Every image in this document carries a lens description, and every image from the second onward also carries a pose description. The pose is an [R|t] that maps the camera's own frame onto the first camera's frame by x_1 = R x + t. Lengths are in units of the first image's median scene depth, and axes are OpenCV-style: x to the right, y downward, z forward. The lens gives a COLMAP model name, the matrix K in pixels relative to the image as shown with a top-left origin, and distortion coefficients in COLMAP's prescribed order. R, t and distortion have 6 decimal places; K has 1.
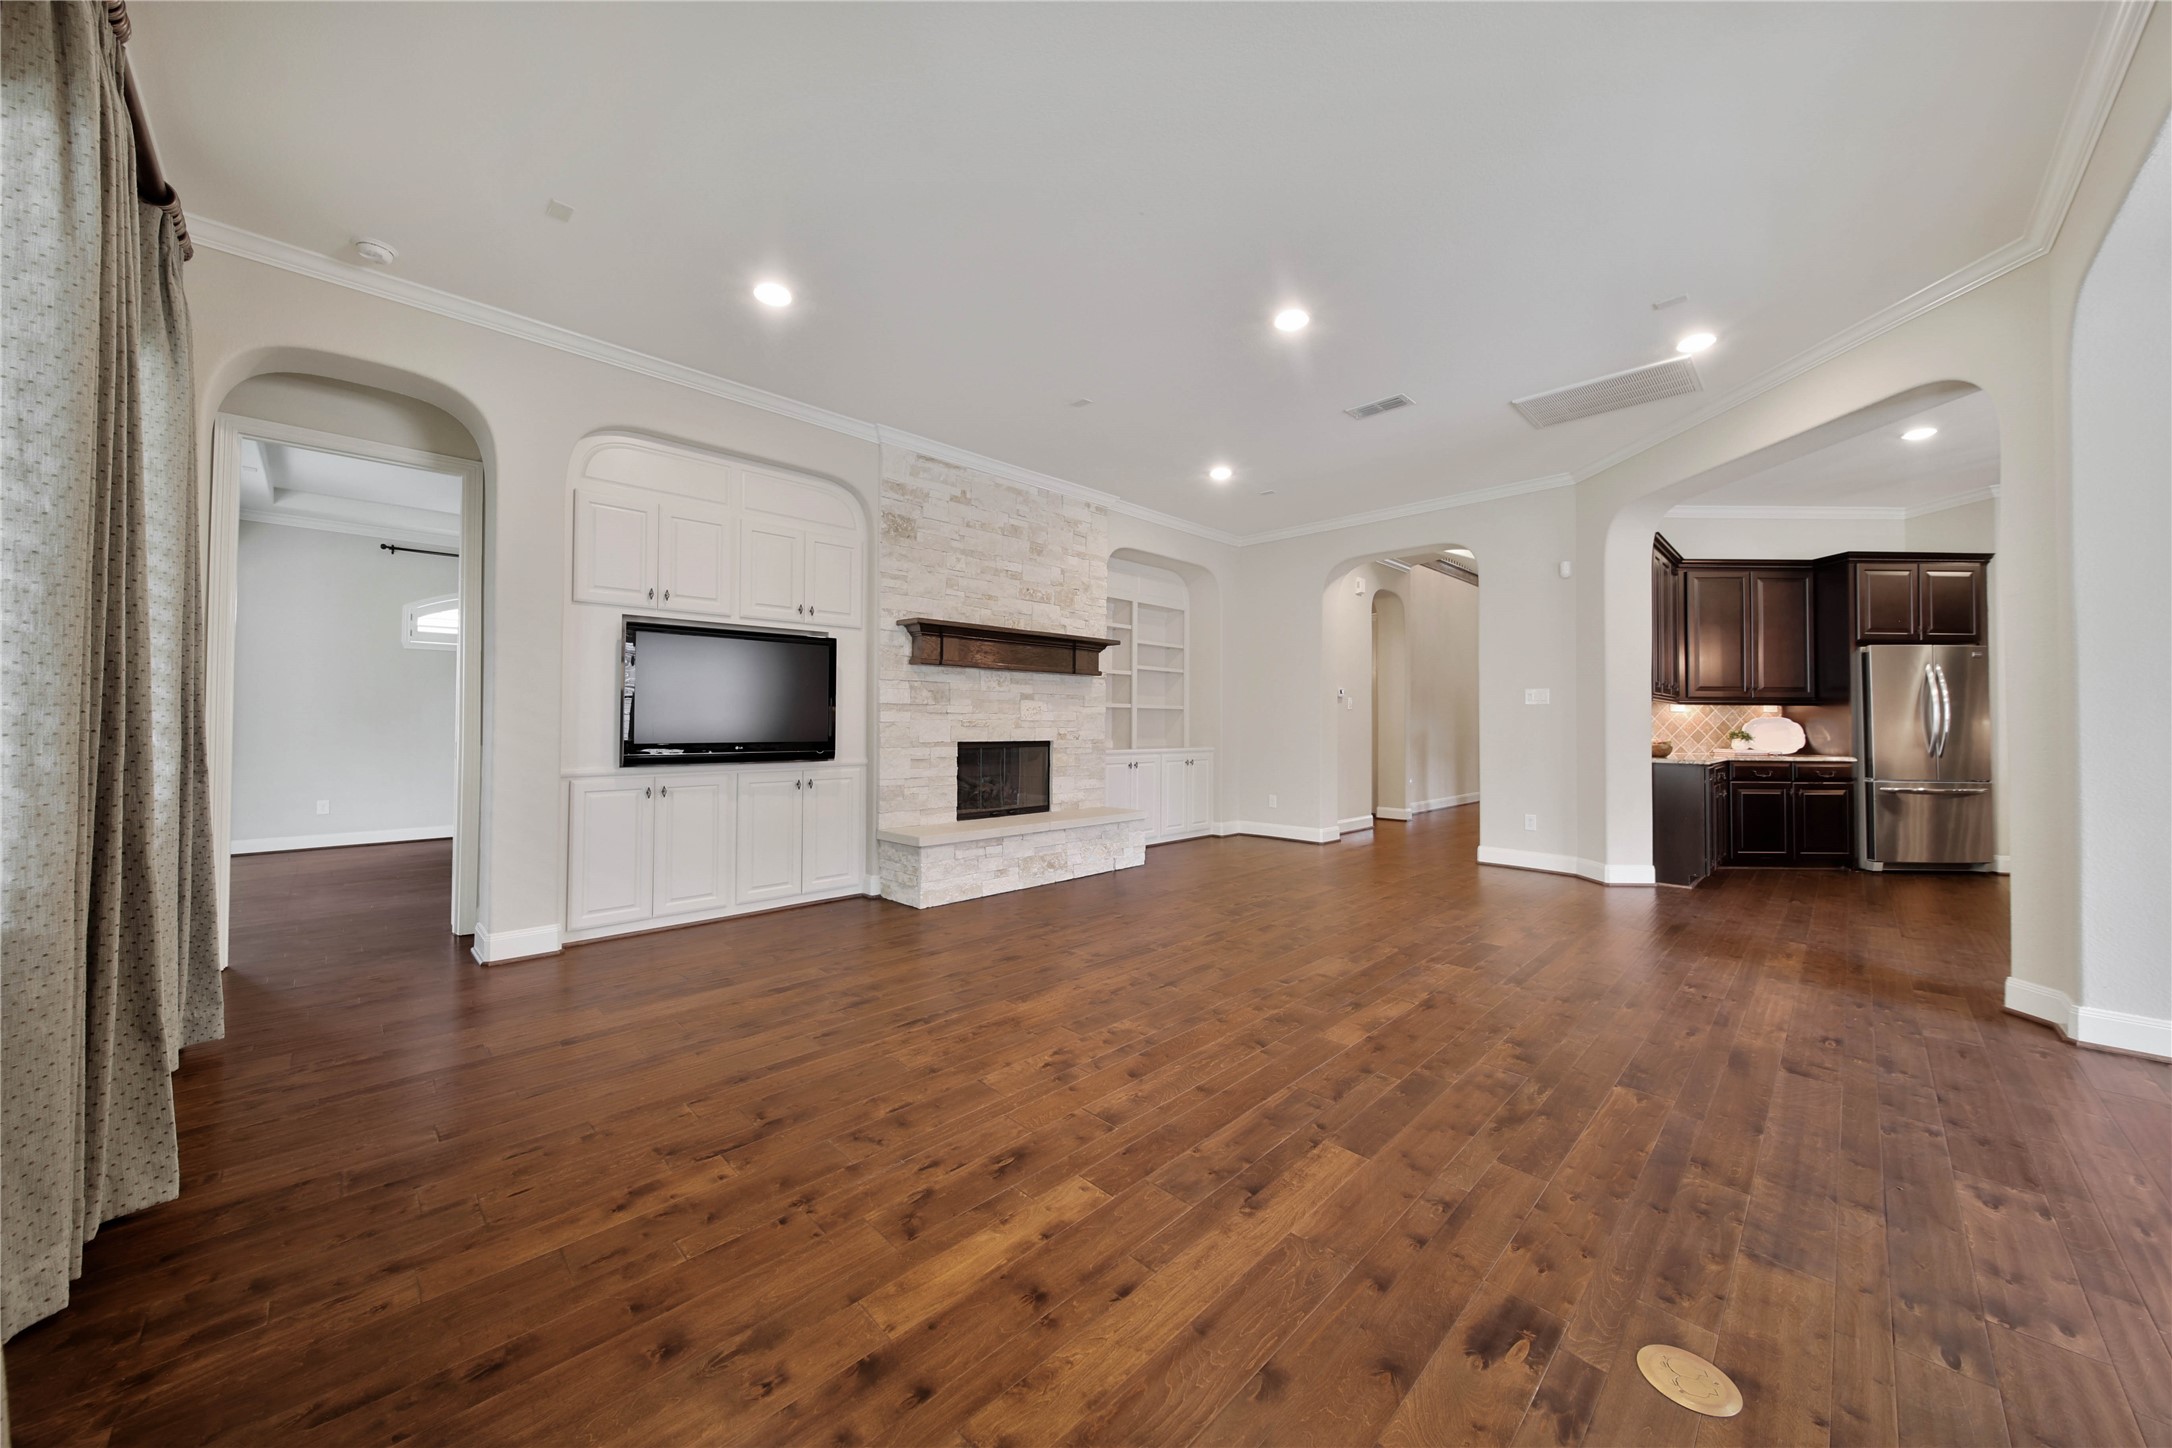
lens RADIAL K [[776.3, 0, 1065.3], [0, 776.3, 709.2], [0, 0, 1]] dist [0.000304, -0.000452]
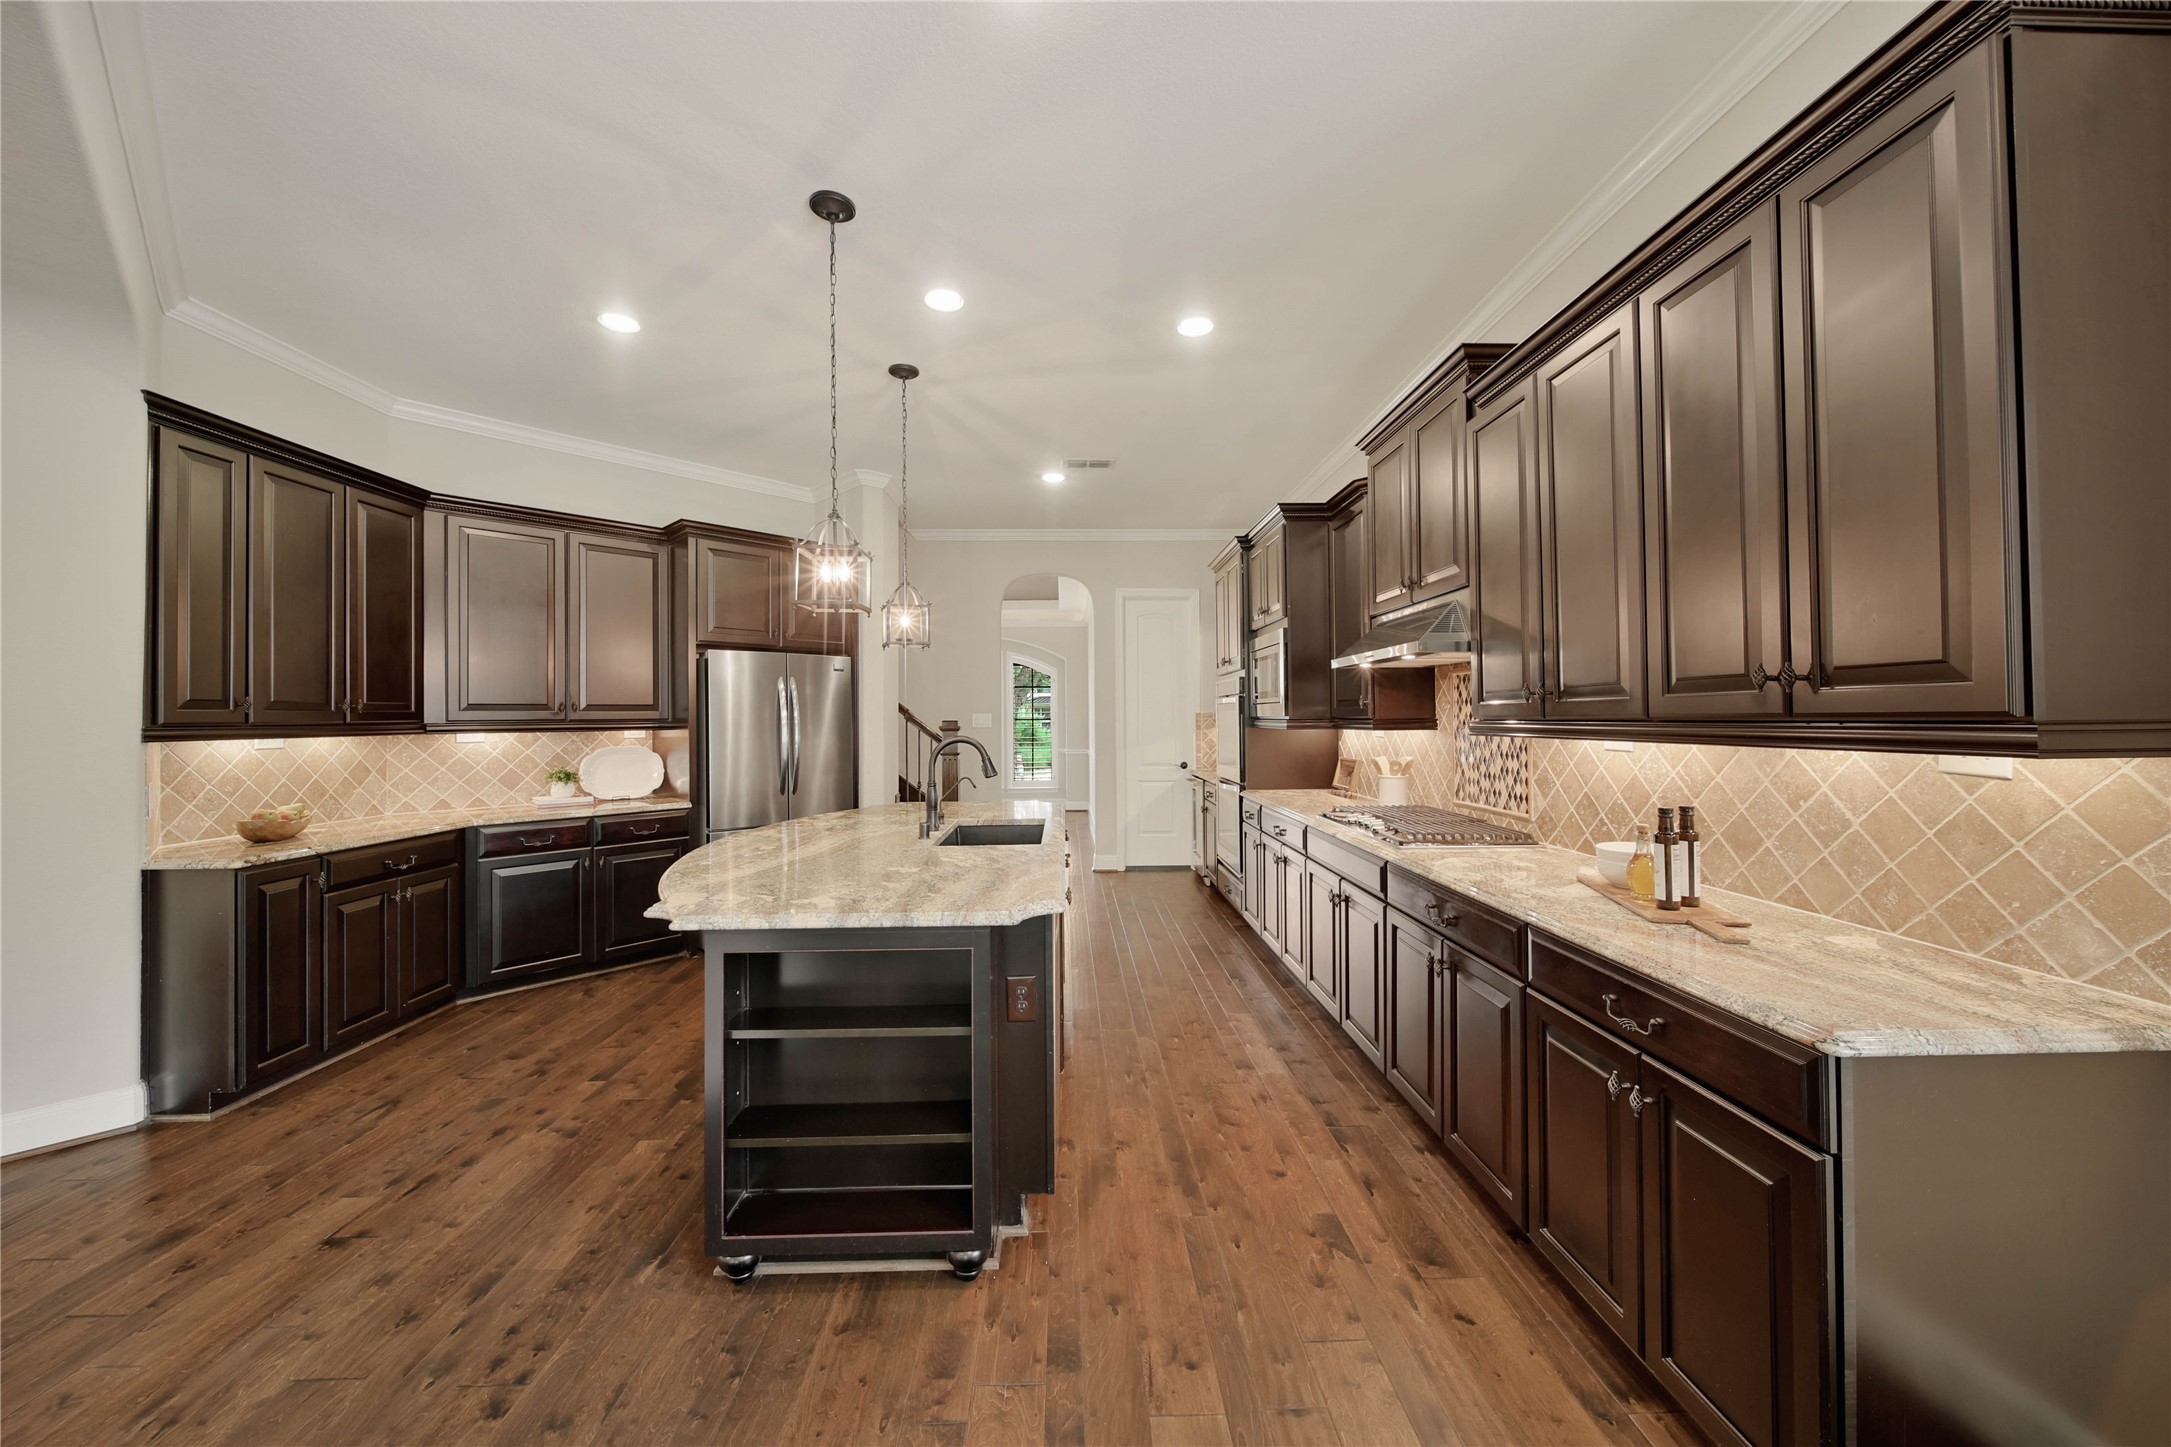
lens RADIAL K [[775.9, 0, 1082.0], [0, 775.9, 705.4], [0, 0, 1]] dist [0.000304, -0.000452]
pose [[0.686413, 0.000991, 0.727212, 0.735313], [-0.002446, 0.999997, 0.000946, -0.030633], [-0.727208, -0.002428, 0.686413, 0.229990]]
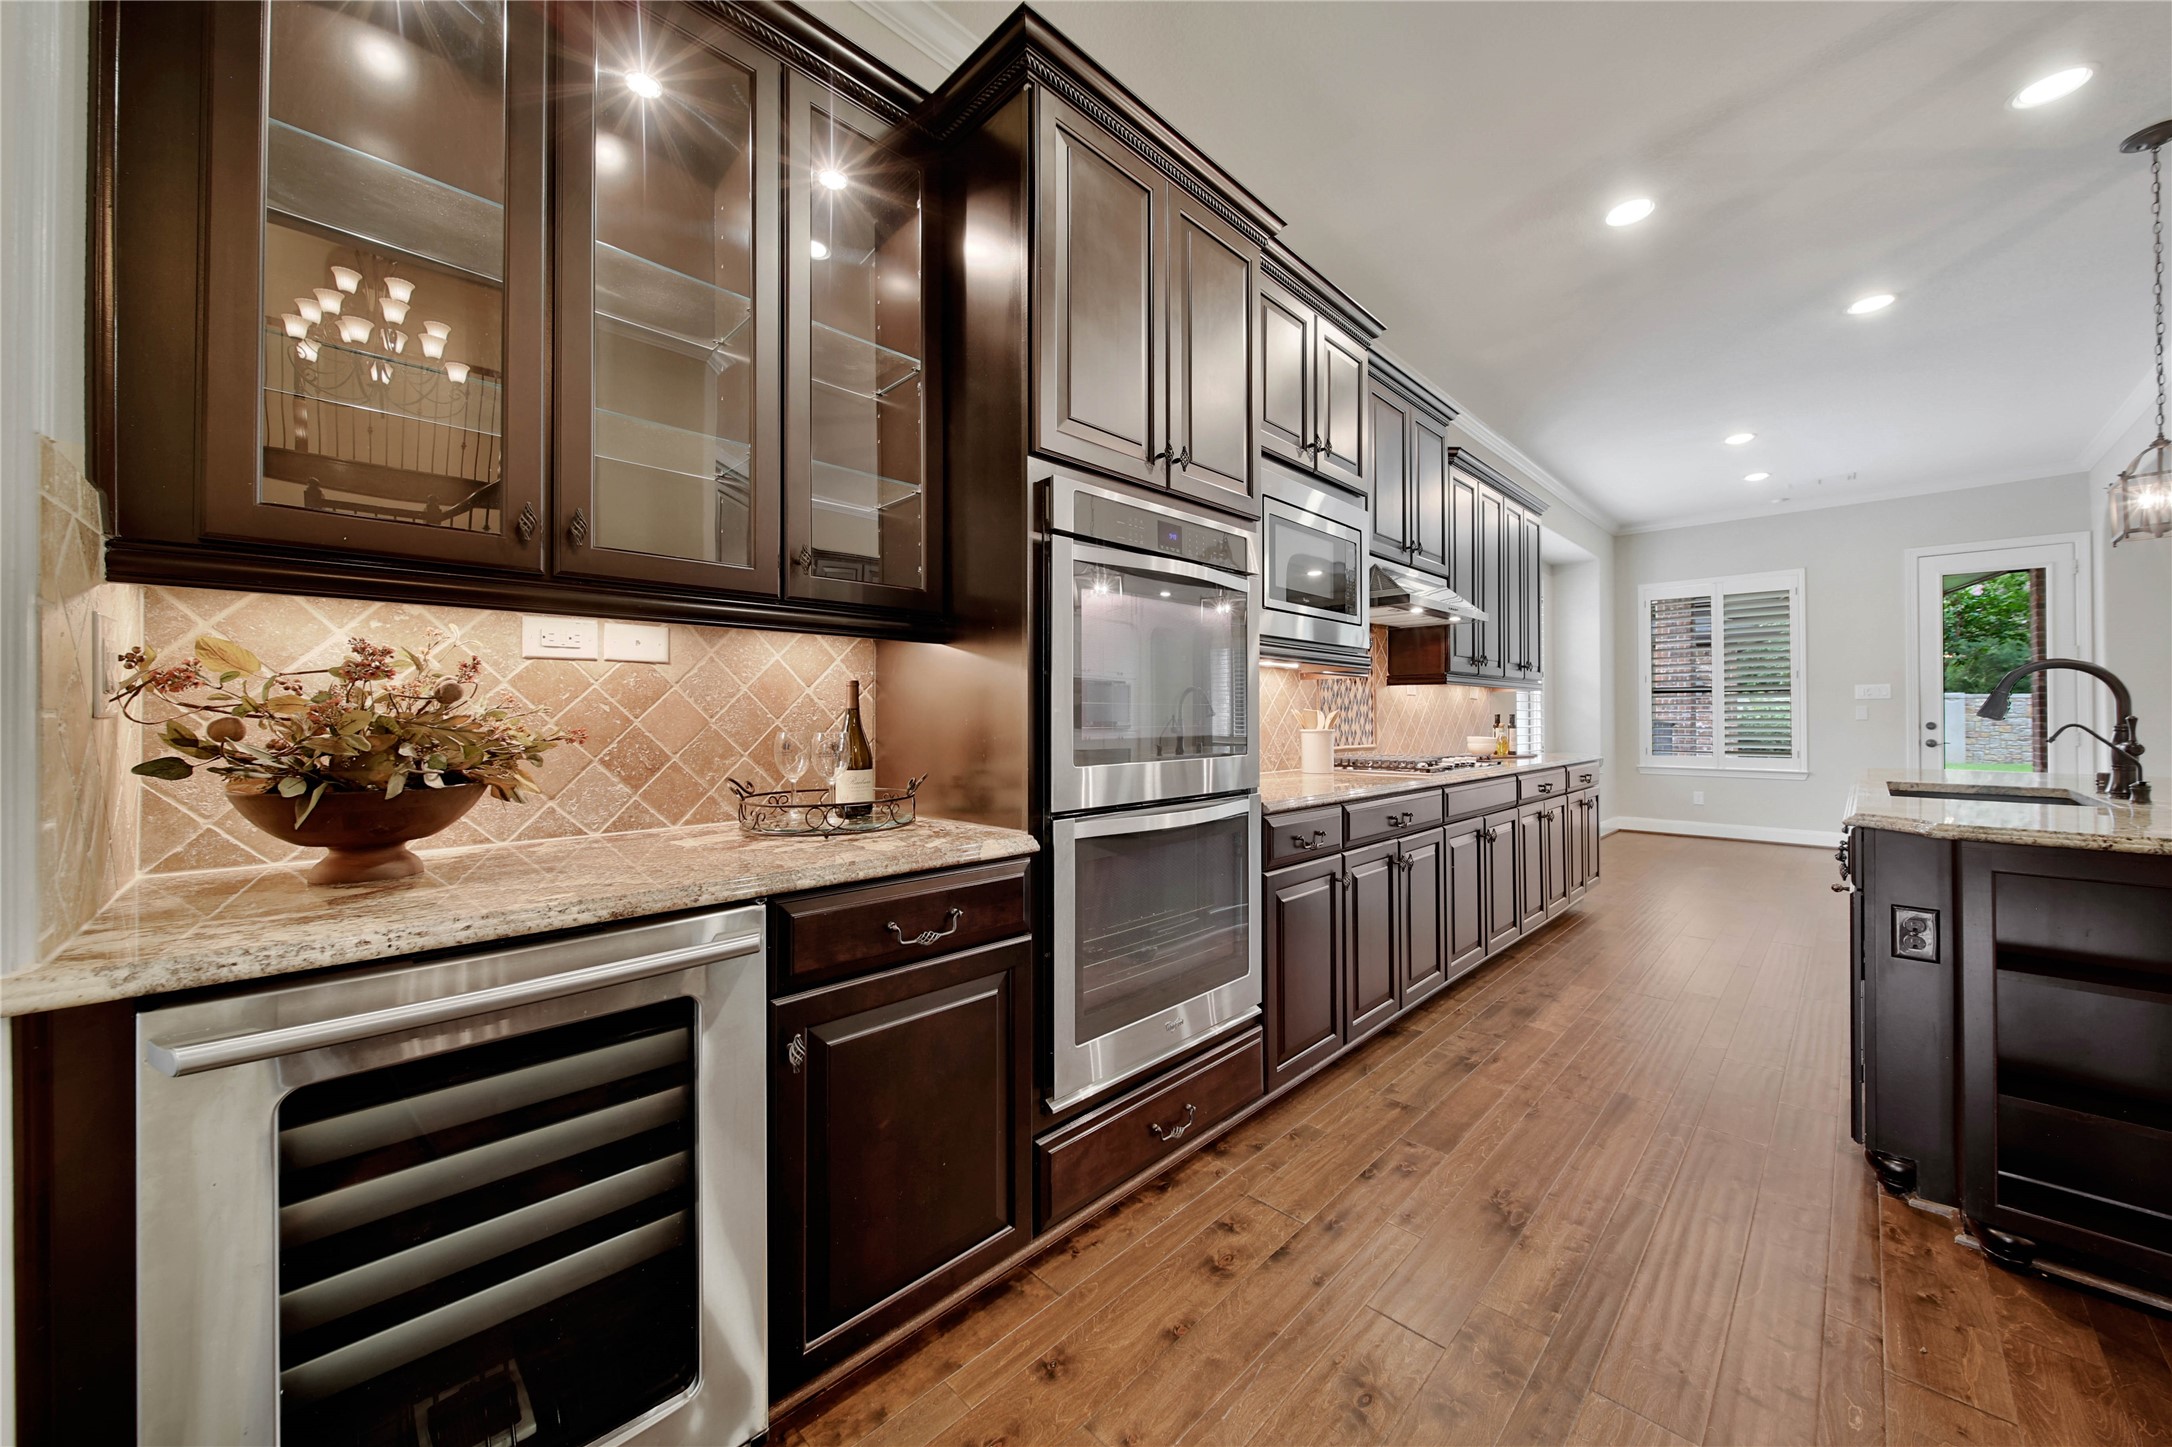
lens RADIAL K [[776.3, 0, 1089.1], [0, 776.3, 724.7], [0, 0, 1]] dist [0.000304, -0.000452]
pose [[-0.999939, -0.004588, -0.010063, 1.604539], [-0.004599, 0.999989, 0.001077, 0.026383], [0.010058, 0.001123, -0.999949, 1.090113]]
